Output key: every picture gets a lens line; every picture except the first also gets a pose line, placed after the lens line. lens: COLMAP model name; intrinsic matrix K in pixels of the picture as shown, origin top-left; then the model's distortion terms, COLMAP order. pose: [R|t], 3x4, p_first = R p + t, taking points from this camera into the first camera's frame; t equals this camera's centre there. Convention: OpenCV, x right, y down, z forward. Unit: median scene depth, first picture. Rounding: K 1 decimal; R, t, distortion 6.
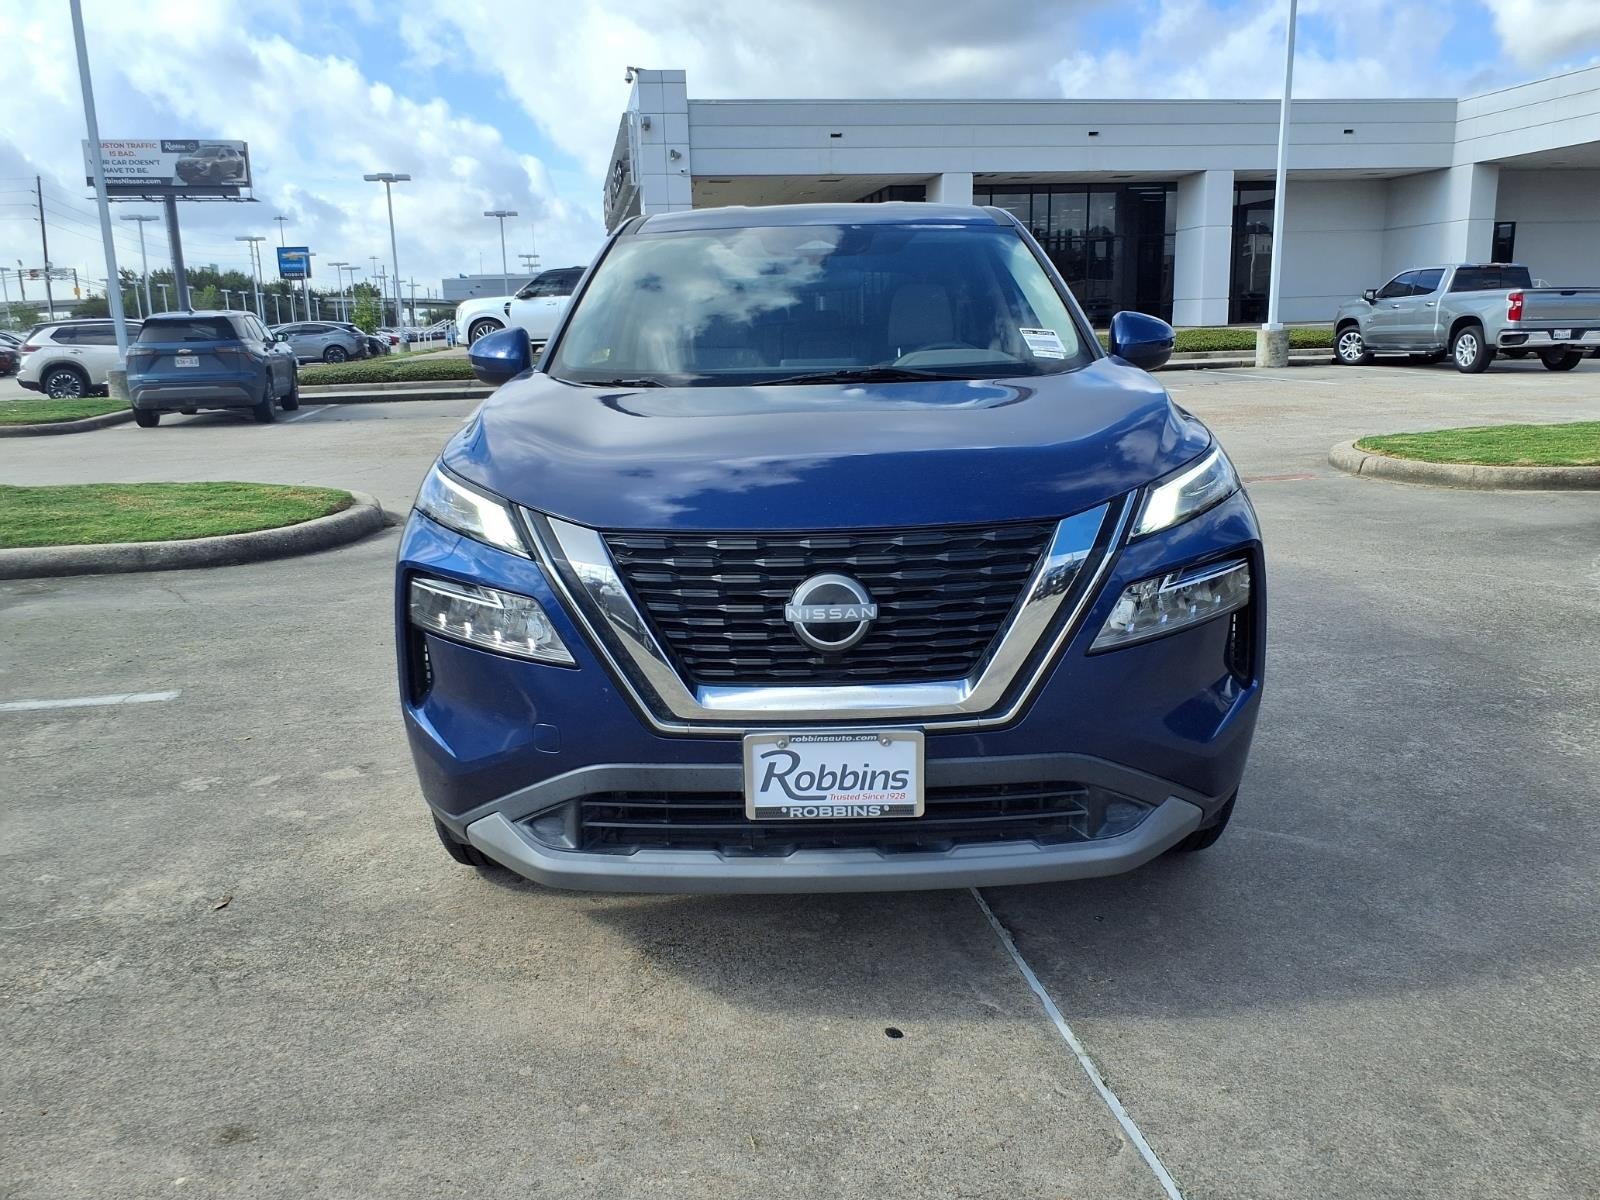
lens RADIAL K [[1250.6, 0, 811.5], [0, 1250.6, 672.5], [0, 0, 1]] dist [0.003860, -0.000026]
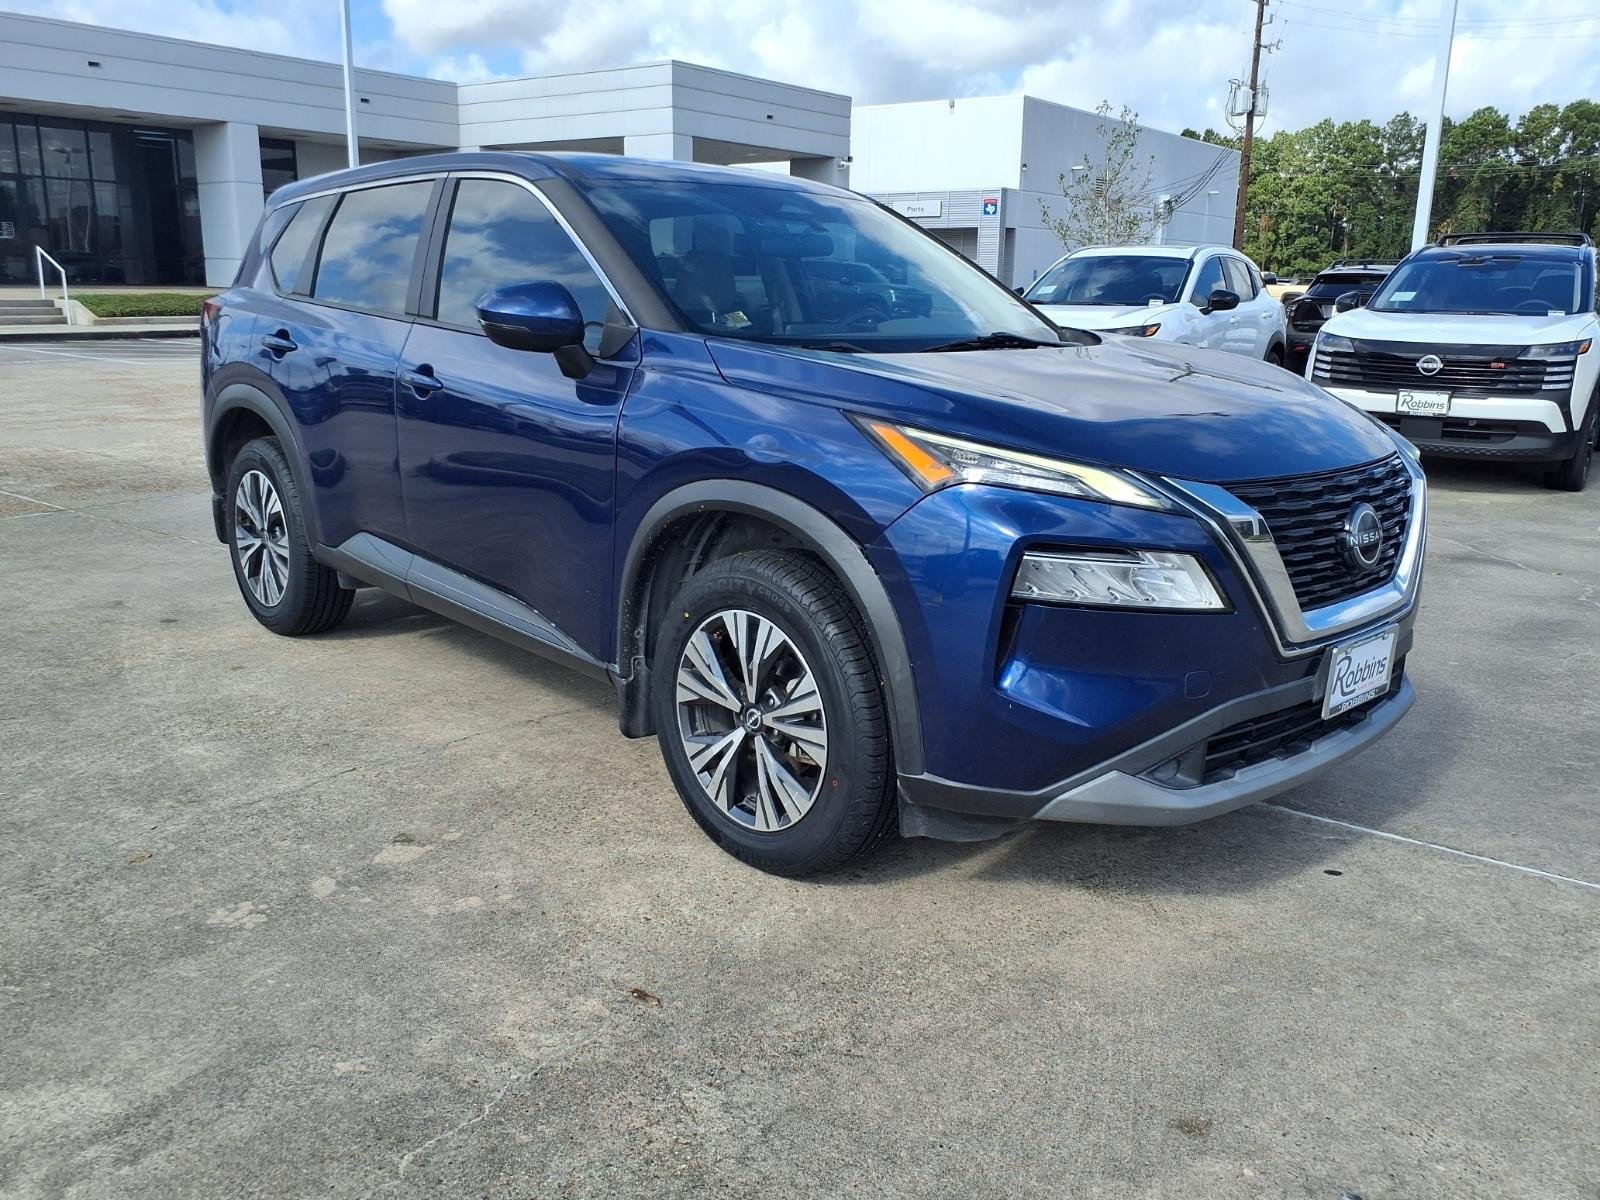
lens RADIAL K [[1282.1, 0, 803.9], [0, 1282.1, 623.5], [0, 0, 1]] dist [0.004116, 0.002208]
pose [[0.730935, -0.139580, 0.668020, -0.817467], [0.149891, 0.987793, 0.042388, -0.064139], [-0.665783, 0.069148, 0.742935, 0.277913]]
